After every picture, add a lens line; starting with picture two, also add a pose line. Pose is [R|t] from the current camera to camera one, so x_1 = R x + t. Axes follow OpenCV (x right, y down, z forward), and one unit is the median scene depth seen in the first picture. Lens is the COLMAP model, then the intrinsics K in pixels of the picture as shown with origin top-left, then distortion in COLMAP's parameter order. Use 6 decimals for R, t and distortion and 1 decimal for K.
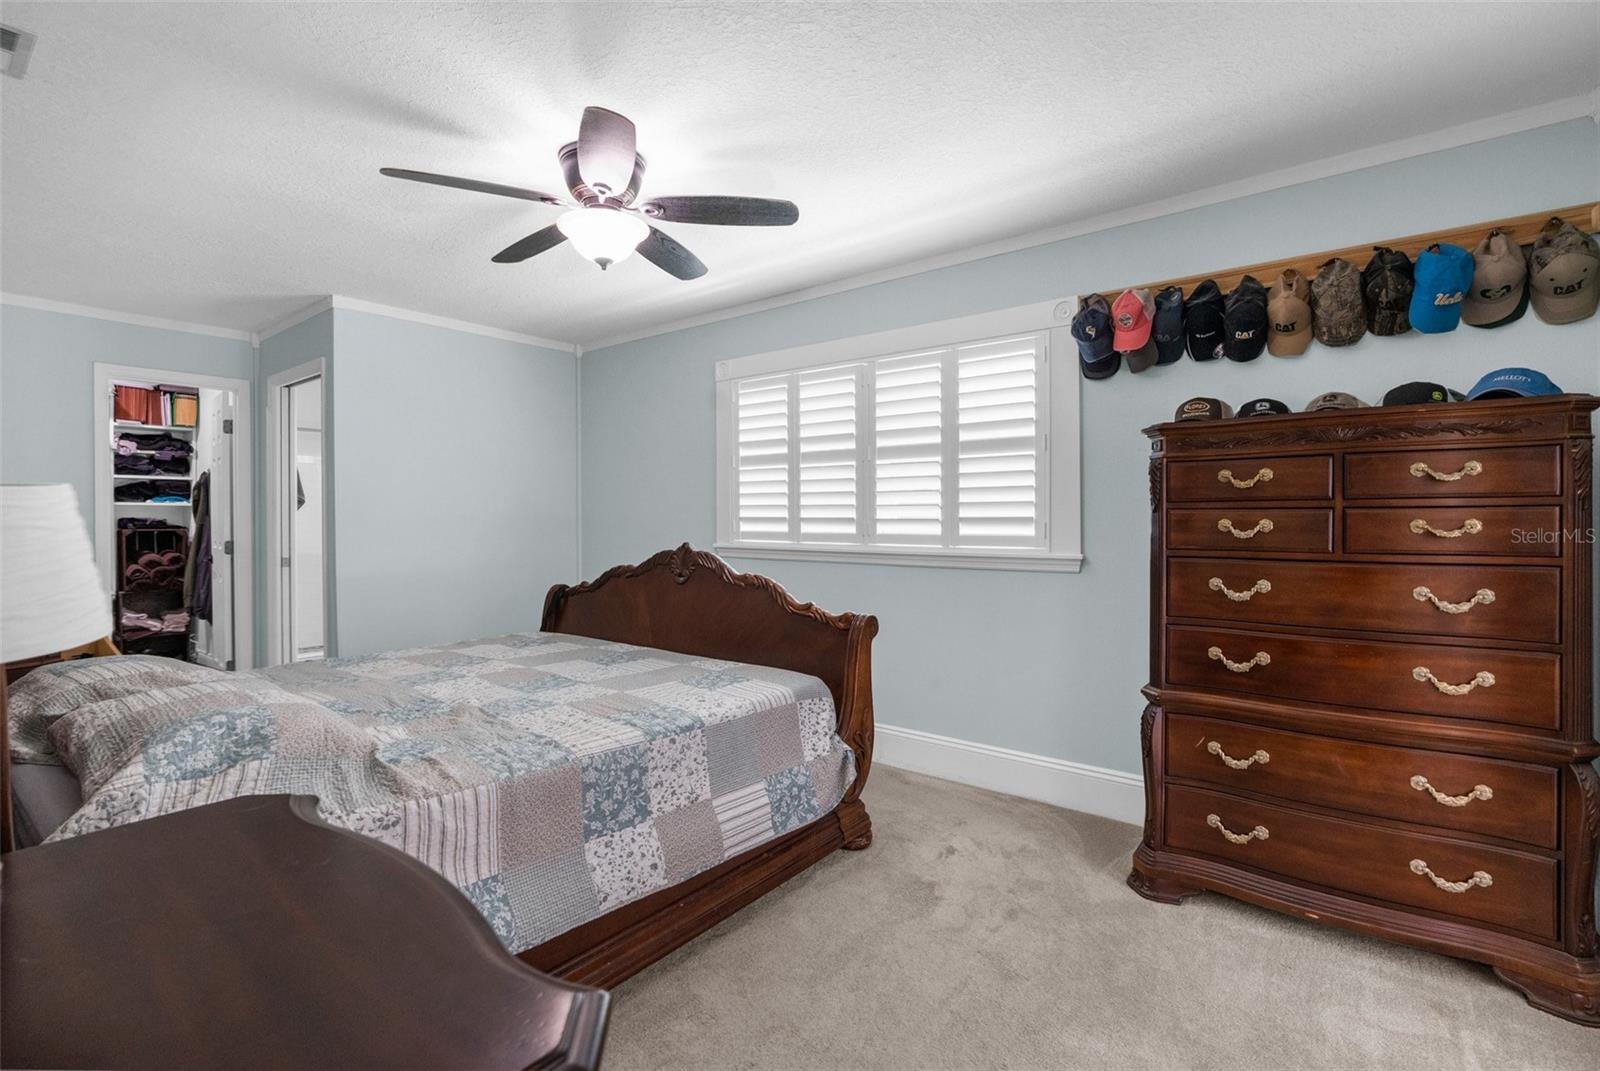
lens RADIAL K [[732.8, 0, 794.3], [0, 732.8, 521.4], [0, 0, 1]] dist [-0.017333, 0.006756]
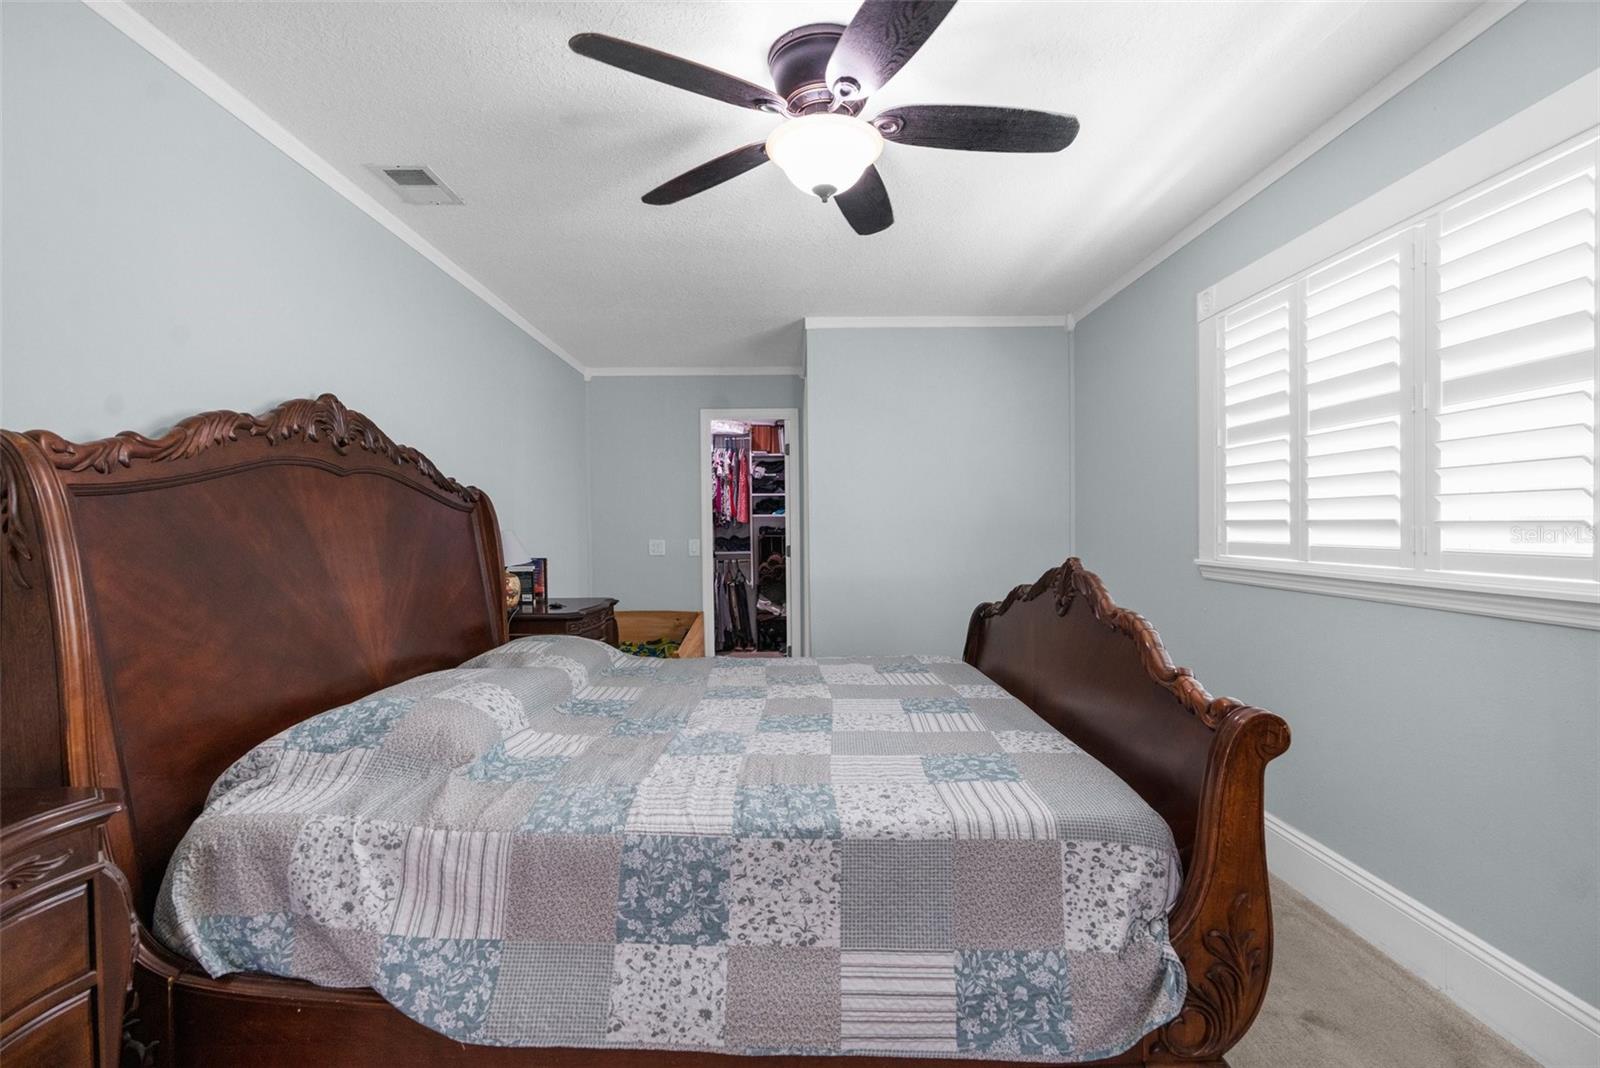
lens RADIAL K [[732.8, 0, 805.6], [0, 732.8, 541.4], [0, 0, 1]] dist [-0.017333, 0.006756]
pose [[0.638445, 0.009871, -0.769604, 0.315751], [0.005534, 0.999833, 0.017414, -0.000631], [0.769647, -0.015377, 0.638284, 0.479764]]
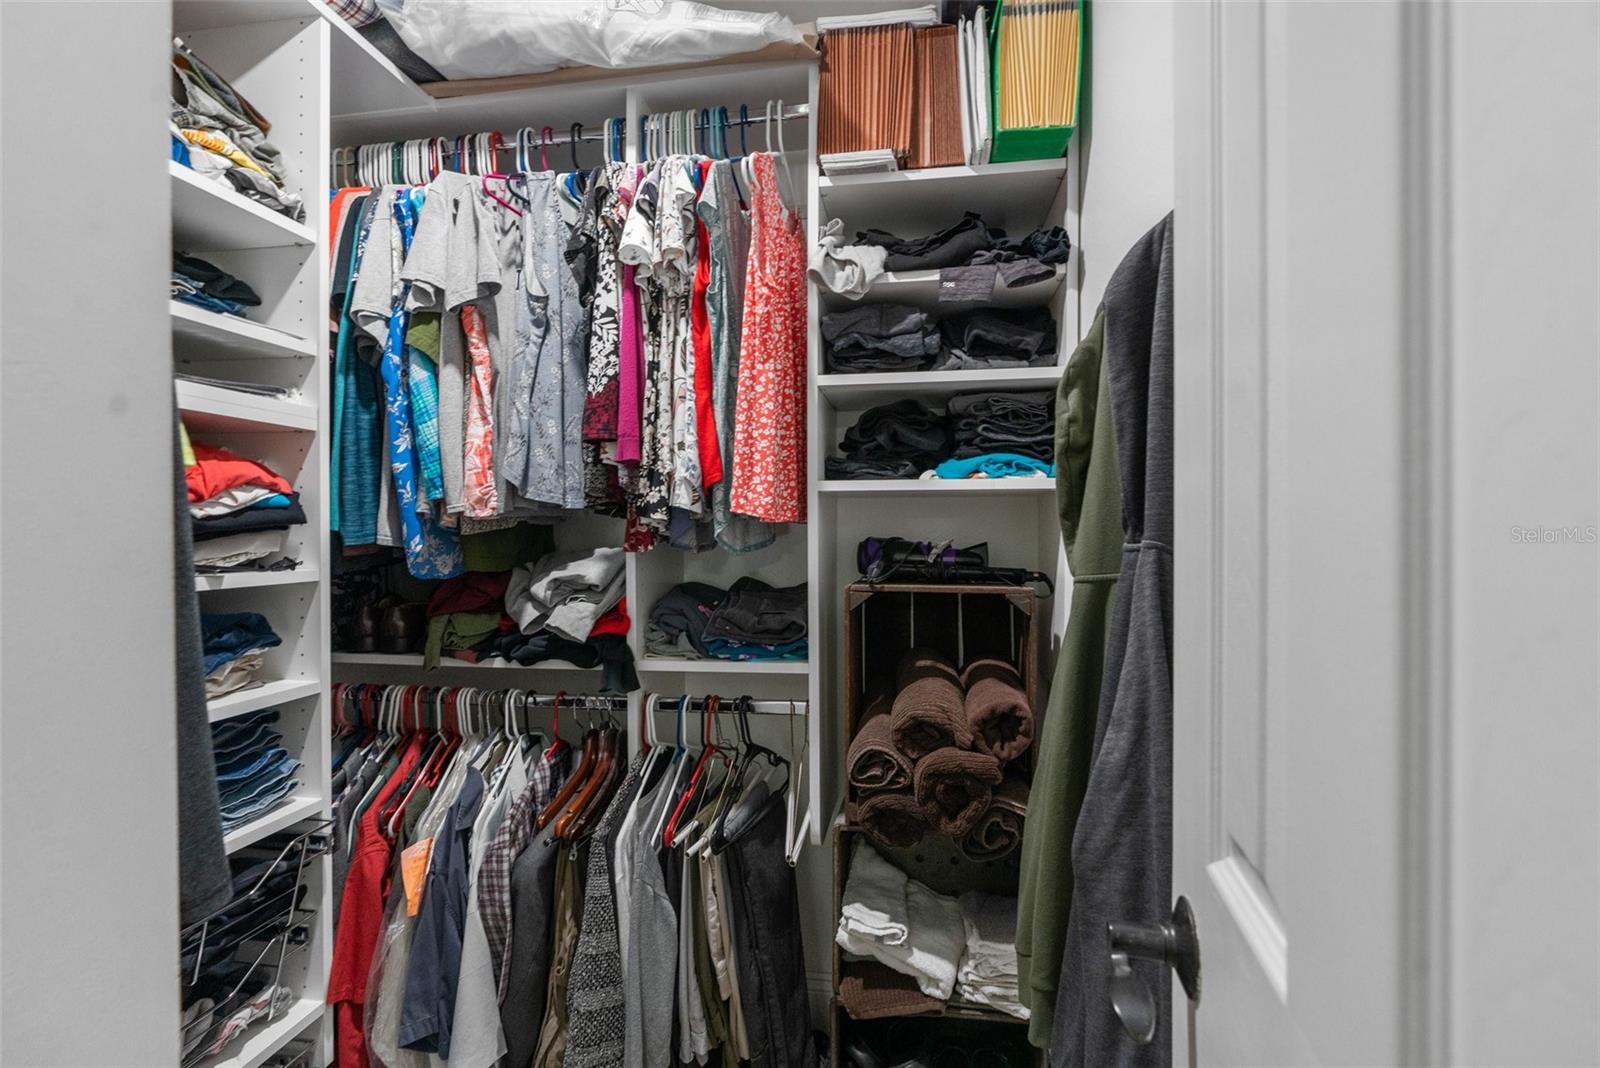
lens RADIAL K [[732.8, 0, 809.5], [0, 732.8, 537.6], [0, 0, 1]] dist [-0.017333, 0.006756]
pose [[0.495263, 0.006294, -0.868720, -1.511116], [-0.004903, 0.999978, 0.004450, -0.013964], [0.868729, 0.002055, 0.495283, 1.846546]]
